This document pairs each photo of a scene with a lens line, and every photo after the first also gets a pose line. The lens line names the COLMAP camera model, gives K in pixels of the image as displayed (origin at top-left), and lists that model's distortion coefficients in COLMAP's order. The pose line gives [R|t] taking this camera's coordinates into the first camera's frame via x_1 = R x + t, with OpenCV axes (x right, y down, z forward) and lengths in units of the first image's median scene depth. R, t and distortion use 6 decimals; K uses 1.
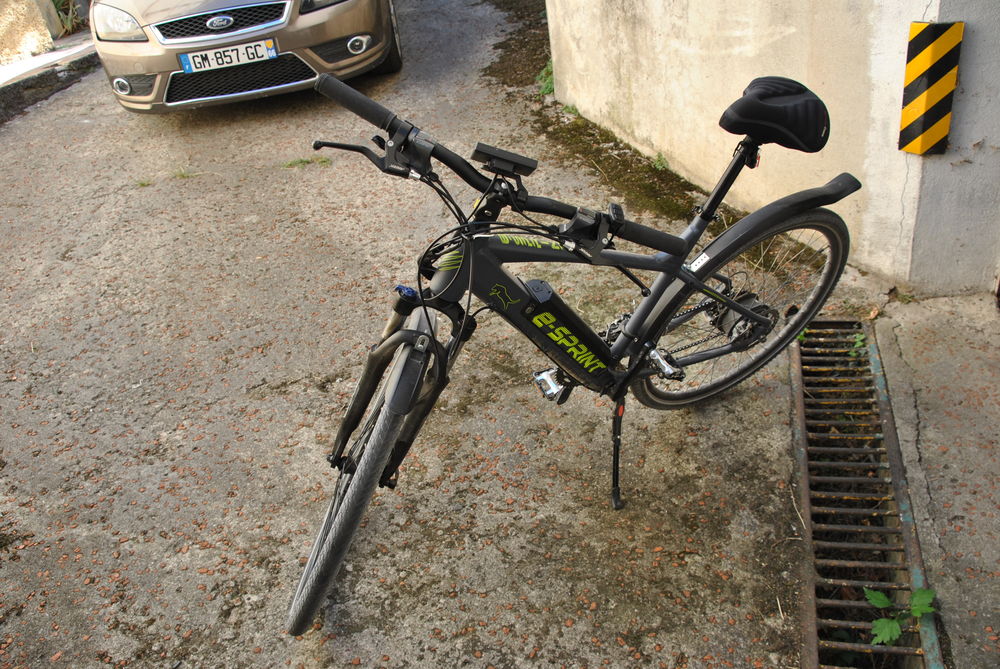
lens RADIAL K [[783.6, 0, 500.0], [0, 783.6, 334.5], [0, 0, 1]] dist [-0.154726, 0.097381]
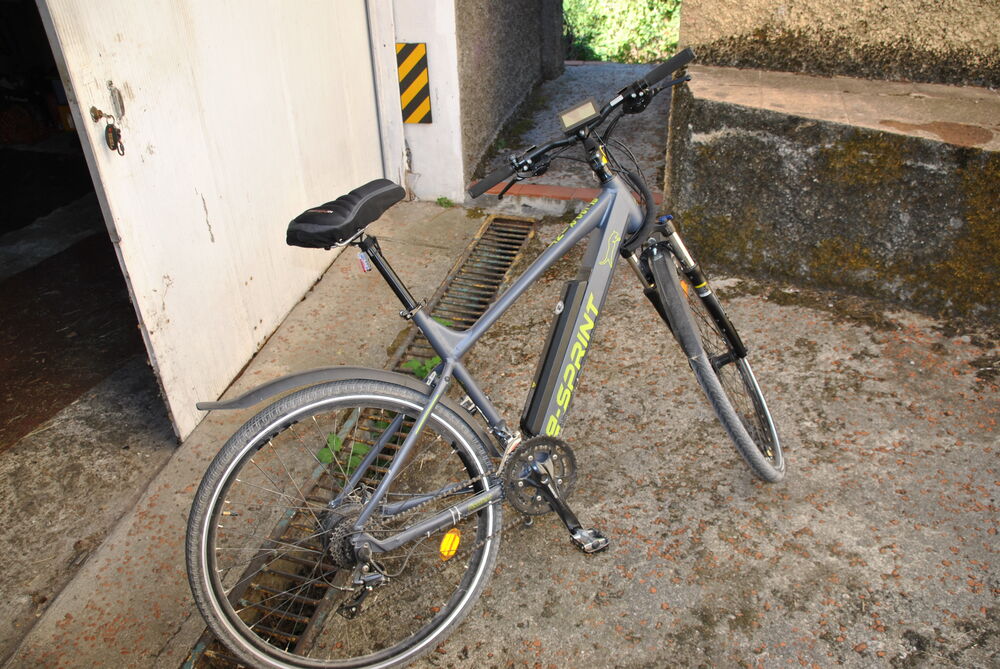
lens RADIAL K [[783.6, 0, 500.0], [0, 783.6, 334.5], [0, 0, 1]] dist [-0.154726, 0.097381]
pose [[-0.984089, 0.154774, 0.087263, 0.058091], [0.146287, 0.427023, 0.892329, -0.931849], [0.100846, 0.890897, -0.442869, 1.326204]]
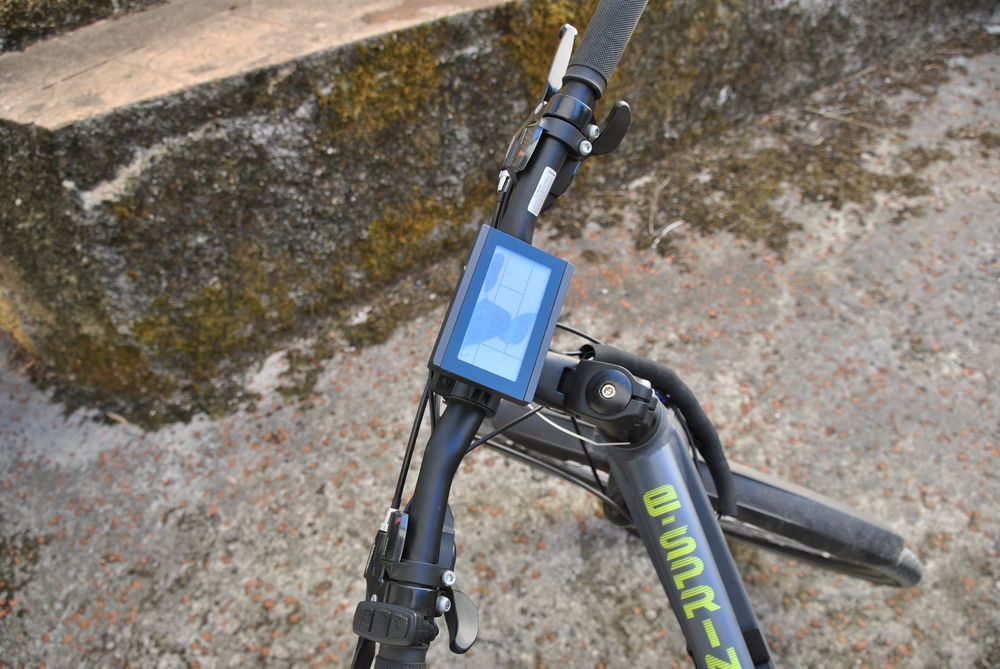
lens RADIAL K [[783.6, 0, 500.0], [0, 783.6, 334.5], [0, 0, 1]] dist [-0.154726, 0.097381]
pose [[-0.334245, 0.738298, -0.585829, 0.161991], [-0.408297, 0.446795, 0.796033, -0.352236], [0.849455, 0.505263, 0.152106, 0.600190]]
